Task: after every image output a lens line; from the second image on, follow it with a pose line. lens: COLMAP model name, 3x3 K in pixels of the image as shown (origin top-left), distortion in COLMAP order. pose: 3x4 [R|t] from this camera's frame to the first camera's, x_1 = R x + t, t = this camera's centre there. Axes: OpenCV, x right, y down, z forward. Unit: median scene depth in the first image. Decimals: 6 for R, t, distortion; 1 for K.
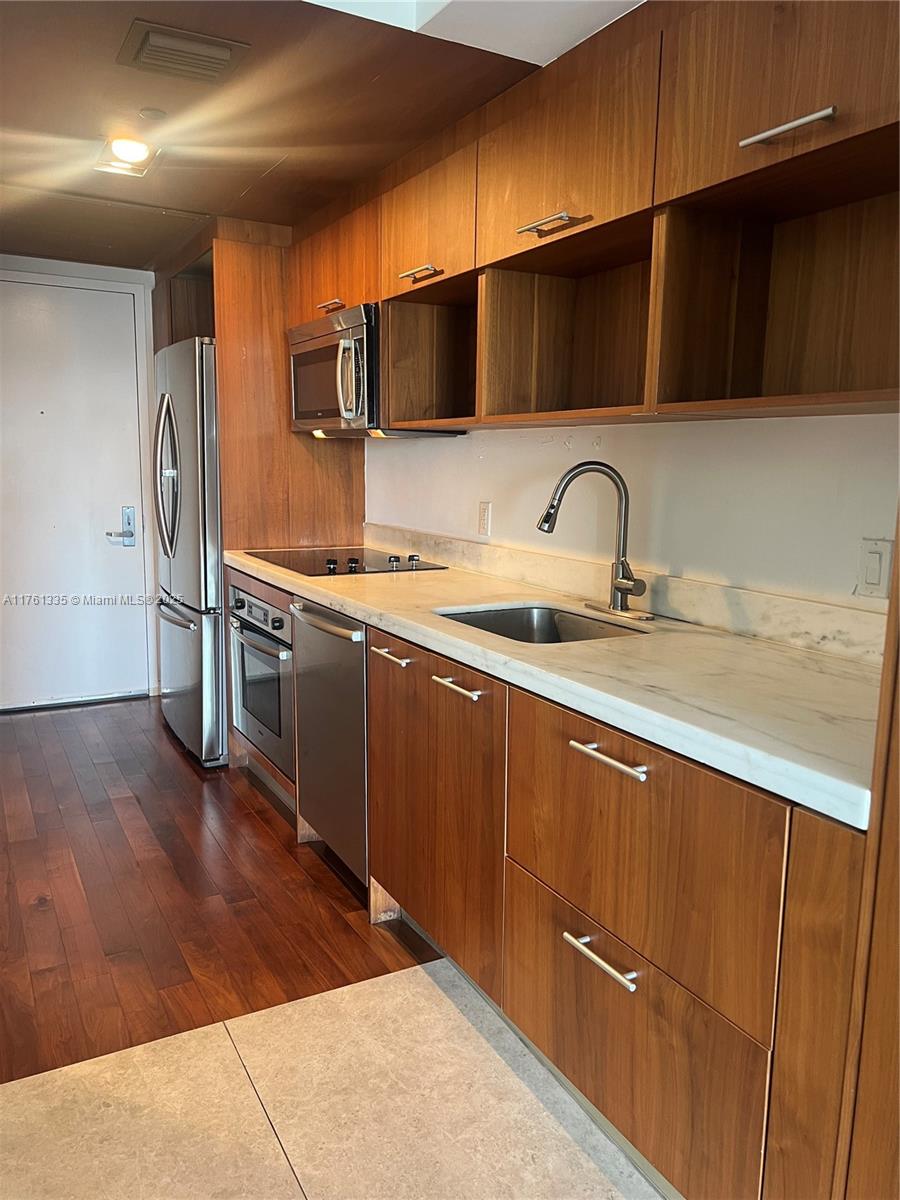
lens RADIAL K [[916.2, 0, 450.0], [0, 916.2, 600.0], [0, 0, 1]] dist [0.066449, -0.052067]
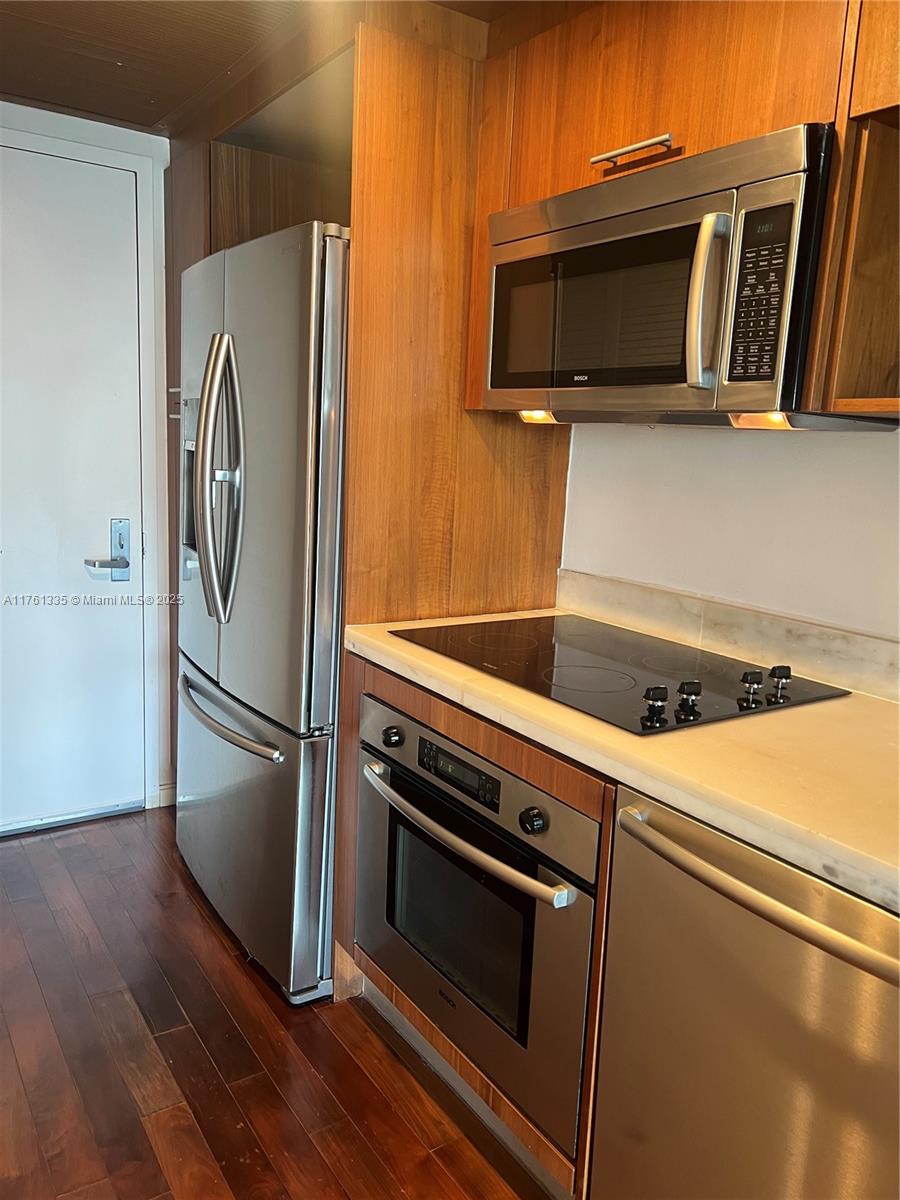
lens RADIAL K [[916.2, 0, 450.0], [0, 916.2, 600.0], [0, 0, 1]] dist [0.066449, -0.052067]
pose [[0.995718, 0.012014, 0.091656, -0.235119], [-0.014244, 0.999617, 0.023721, -0.083223], [-0.091336, -0.024925, 0.995508, 0.454947]]
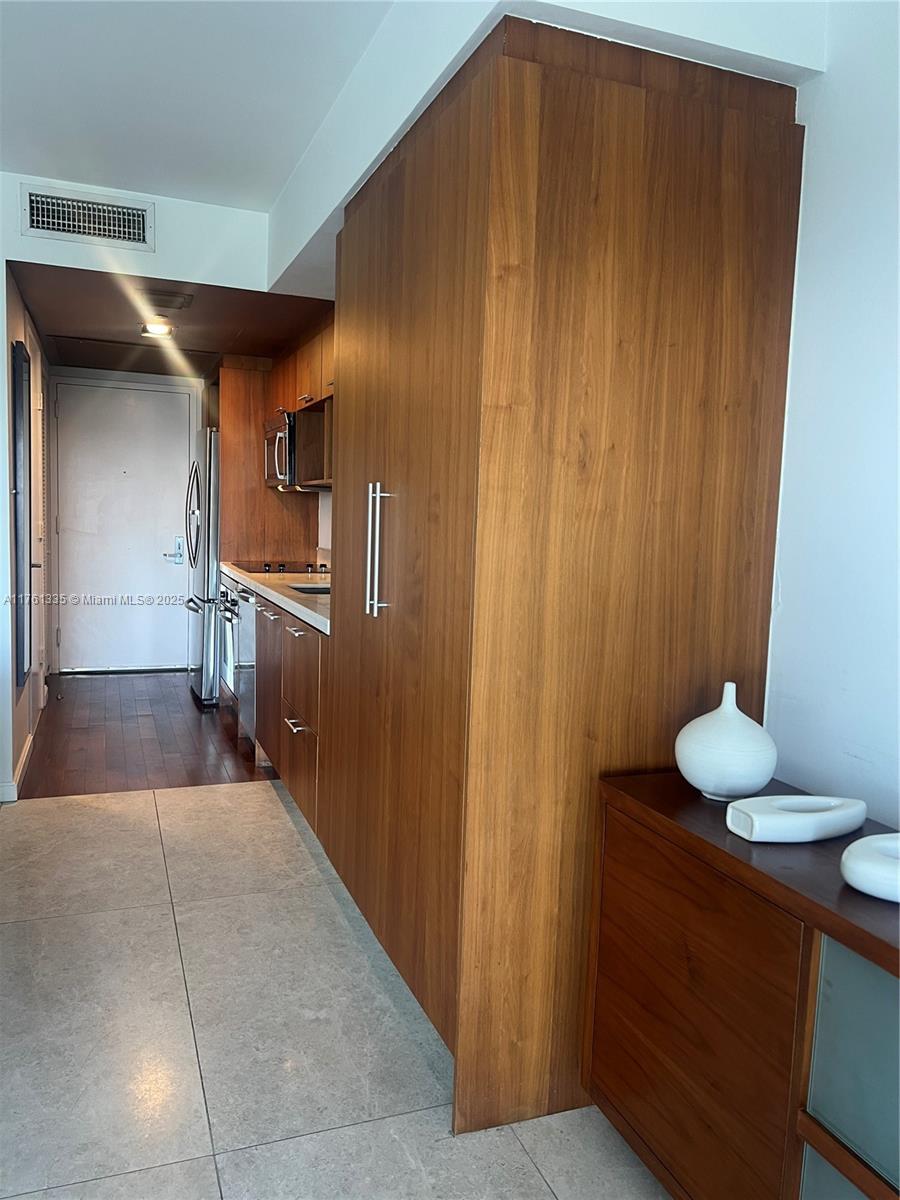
lens RADIAL K [[916.2, 0, 450.0], [0, 916.2, 600.0], [0, 0, 1]] dist [0.066449, -0.052067]
pose [[0.990591, 0.033837, -0.132604, 0.346580], [-0.042176, 0.997271, -0.060595, 0.087969], [0.130192, 0.065618, 0.989315, -0.480249]]
